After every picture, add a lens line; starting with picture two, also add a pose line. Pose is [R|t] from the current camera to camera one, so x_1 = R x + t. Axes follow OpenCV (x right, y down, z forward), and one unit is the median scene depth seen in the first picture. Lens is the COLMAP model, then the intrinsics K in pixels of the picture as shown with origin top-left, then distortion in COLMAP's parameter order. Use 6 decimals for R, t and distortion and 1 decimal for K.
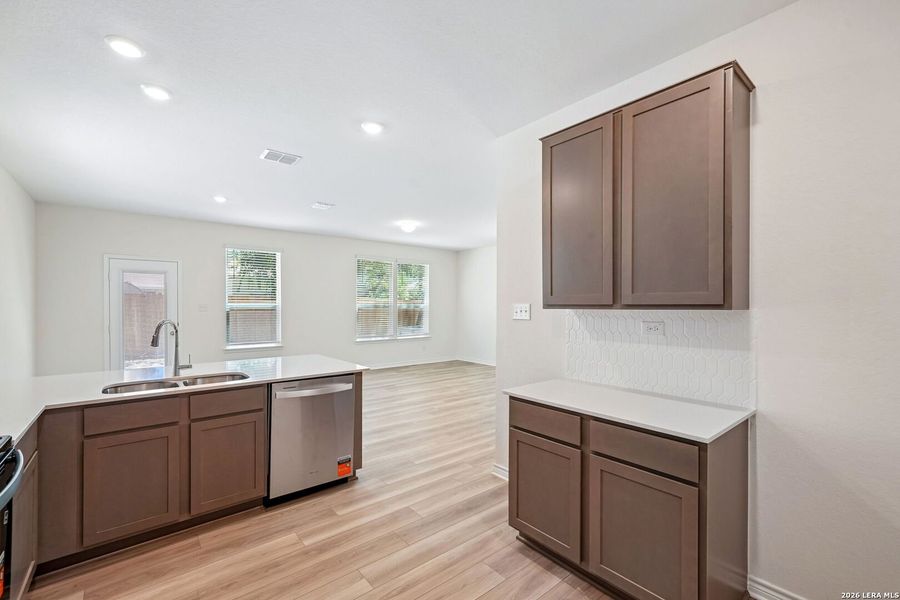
lens RADIAL K [[386.1, 0, 450.1], [0, 386.1, 304.6], [0, 0, 1]] dist [0.001661, 0.000796]
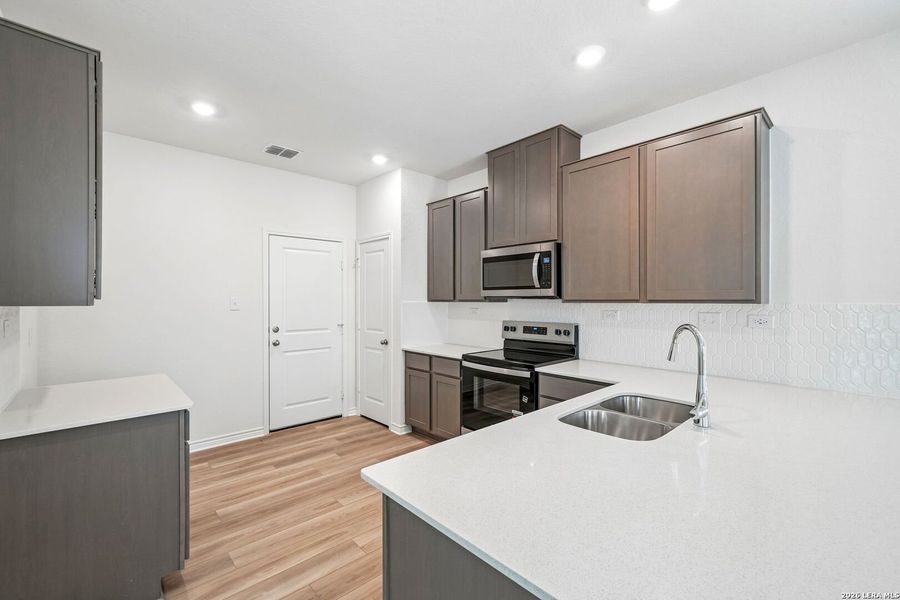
lens RADIAL K [[386.1, 0, 450.1], [0, 386.1, 304.6], [0, 0, 1]] dist [0.001661, 0.000796]
pose [[-0.998562, 0.000852, -0.053601, -0.214710], [0.000165, 0.999918, 0.012813, -0.001496], [0.053608, 0.012786, -0.998480, 1.070756]]
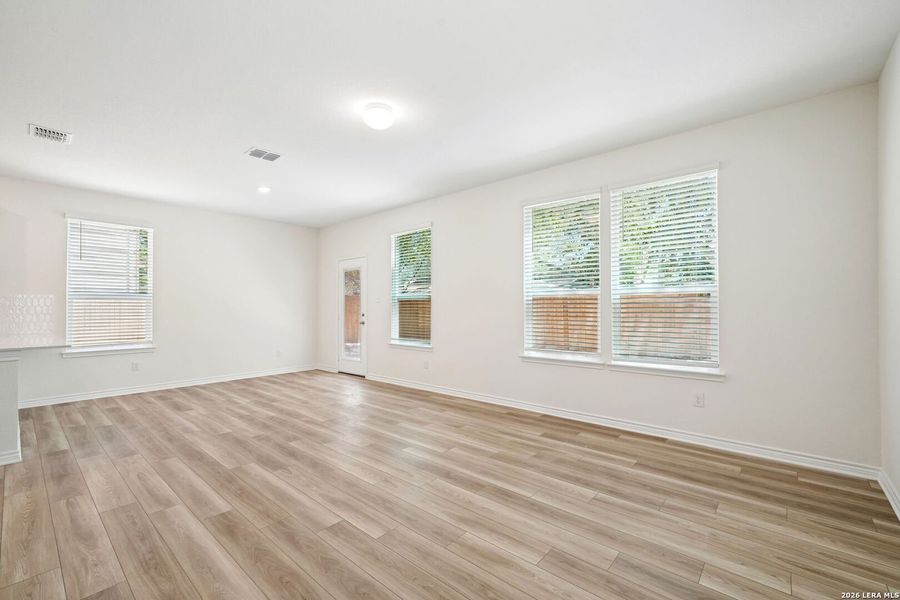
lens RADIAL K [[386.1, 0, 450.1], [0, 386.1, 304.6], [0, 0, 1]] dist [0.001661, 0.000796]
pose [[0.158282, -0.009412, -0.987349, 0.614164], [0.005886, 0.999946, -0.008589, 0.053044], [0.987376, -0.004452, 0.158329, 1.689519]]
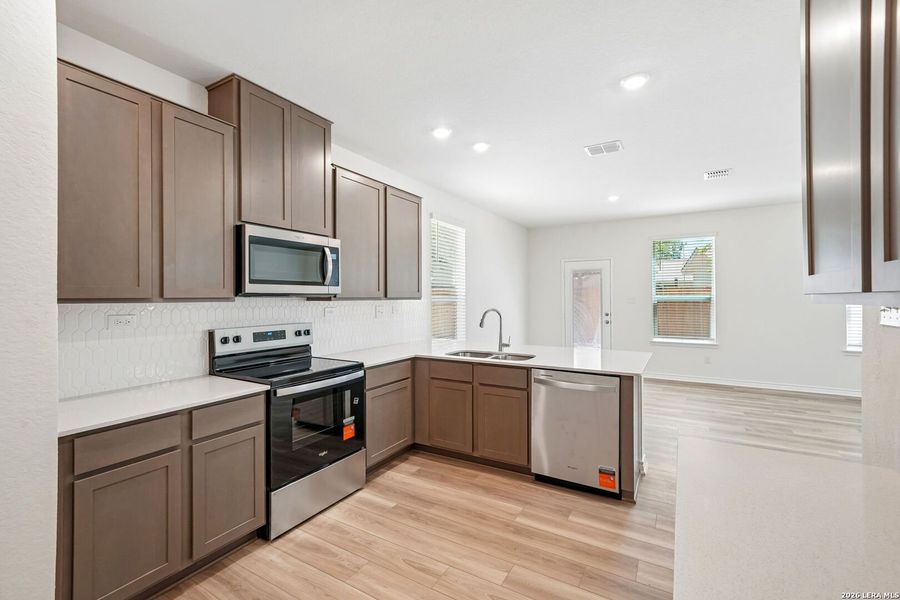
lens RADIAL K [[391.2, 0, 449.0], [0, 391.2, 295.7], [0, 0, 1]] dist [0.001888, 0.000353]
pose [[0.339478, -0.007569, -0.940584, 0.340720], [0.005720, 0.999966, -0.005983, 0.000675], [0.940597, -0.003349, 0.339510, 0.261724]]
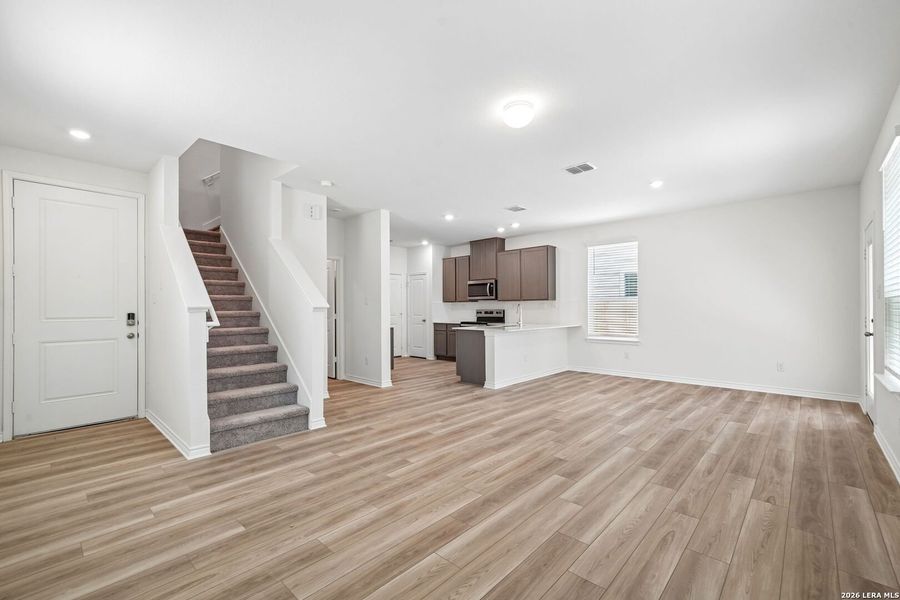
lens RADIAL K [[386.1, 0, 450.1], [0, 386.1, 304.6], [0, 0, 1]] dist [0.001661, 0.000796]
pose [[-0.992092, 0.000874, -0.125509, 0.052694], [0.002497, 0.999915, -0.012768, 0.050563], [0.125488, -0.012980, -0.992010, 2.415143]]
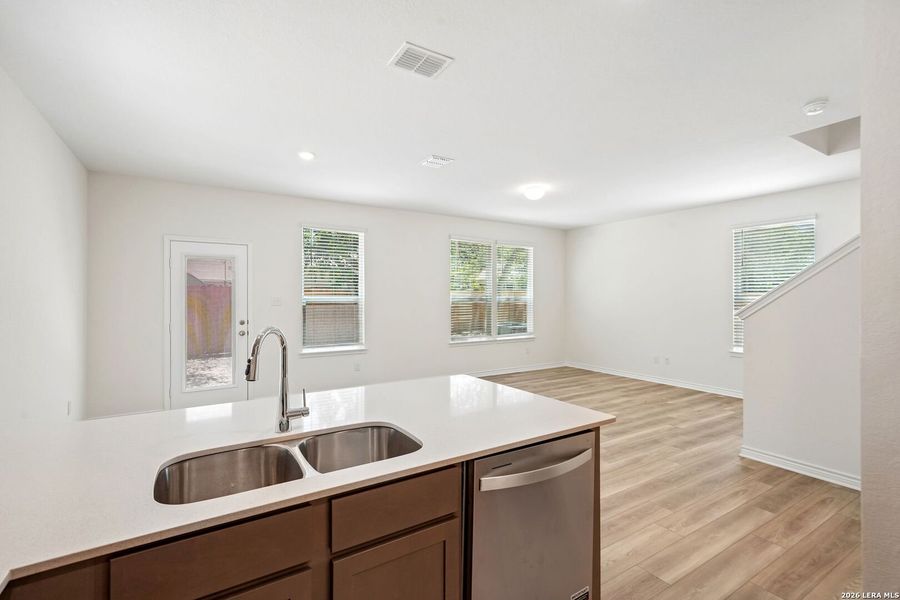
lens RADIAL K [[410.3, 0, 450.4], [0, 410.3, 293.9], [0, 0, 1]] dist [0.006807, 0.000511]
pose [[0.992147, -0.003539, -0.125023, -0.283187], [0.002554, 0.999964, -0.008032, -0.000052], [0.125047, 0.007650, 0.992121, 0.321701]]
